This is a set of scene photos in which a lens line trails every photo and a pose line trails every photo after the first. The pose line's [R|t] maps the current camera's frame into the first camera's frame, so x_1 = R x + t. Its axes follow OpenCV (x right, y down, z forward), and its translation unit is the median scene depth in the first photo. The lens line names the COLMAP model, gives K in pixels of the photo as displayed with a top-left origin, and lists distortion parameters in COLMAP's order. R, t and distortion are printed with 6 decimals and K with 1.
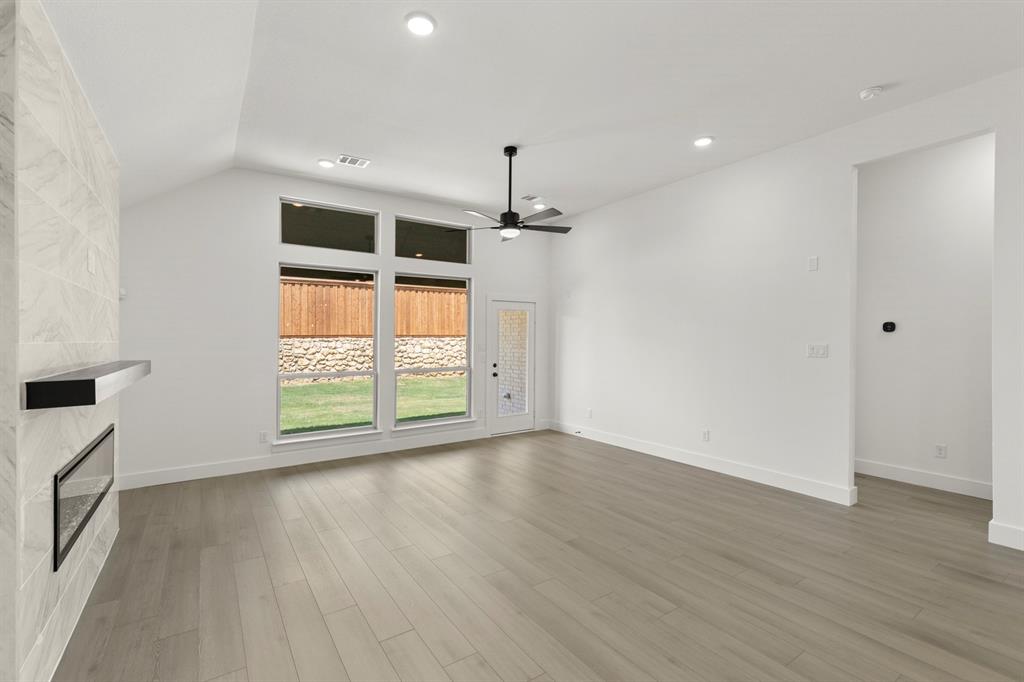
lens RADIAL K [[456.9, 0, 512.0], [0, 456.9, 341.0], [0, 0, 1]] dist [0.000263, 0.000173]
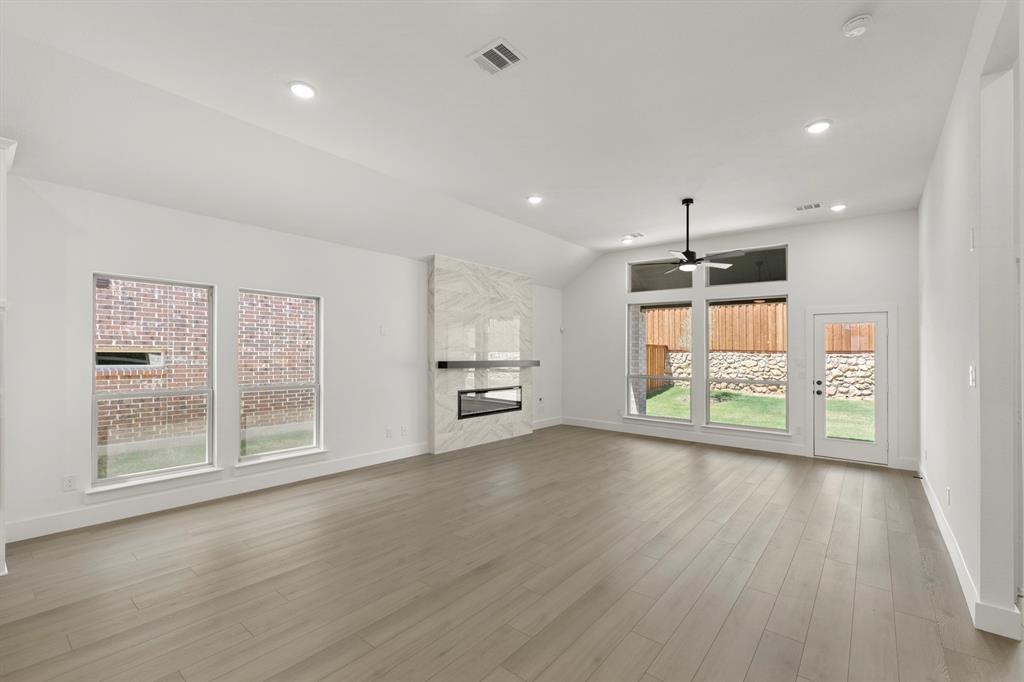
lens RADIAL K [[439.2, 0, 512.9], [0, 439.2, 364.4], [0, 0, 1]] dist [0.000265, 0.000081]
pose [[0.284428, 0.033721, -0.958104, 0.864741], [-0.016574, 0.999405, 0.030254, -0.002192], [0.958554, 0.007275, 0.284818, 0.177925]]
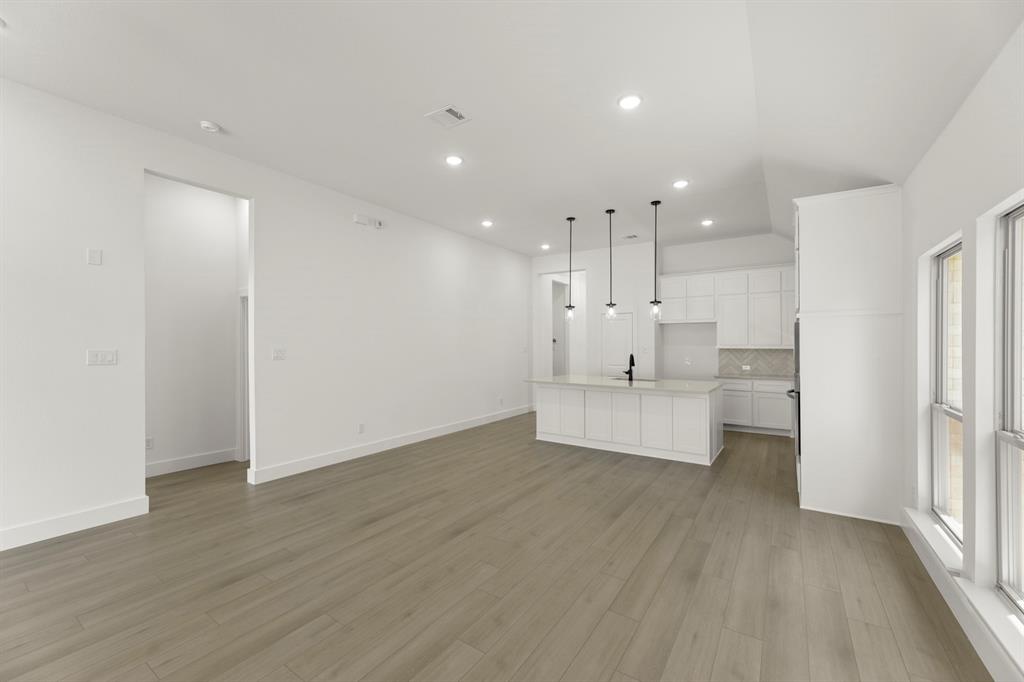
lens RADIAL K [[410.8, 0, 514.9], [0, 410.8, 346.2], [0, 0, 1]] dist [0.014661, 0.000021]
pose [[-0.377390, -0.001043, 0.926054, -0.304759], [0.001298, 0.999998, 0.001655, -0.000099], [-0.926054, 0.001827, -0.377388, 0.465680]]
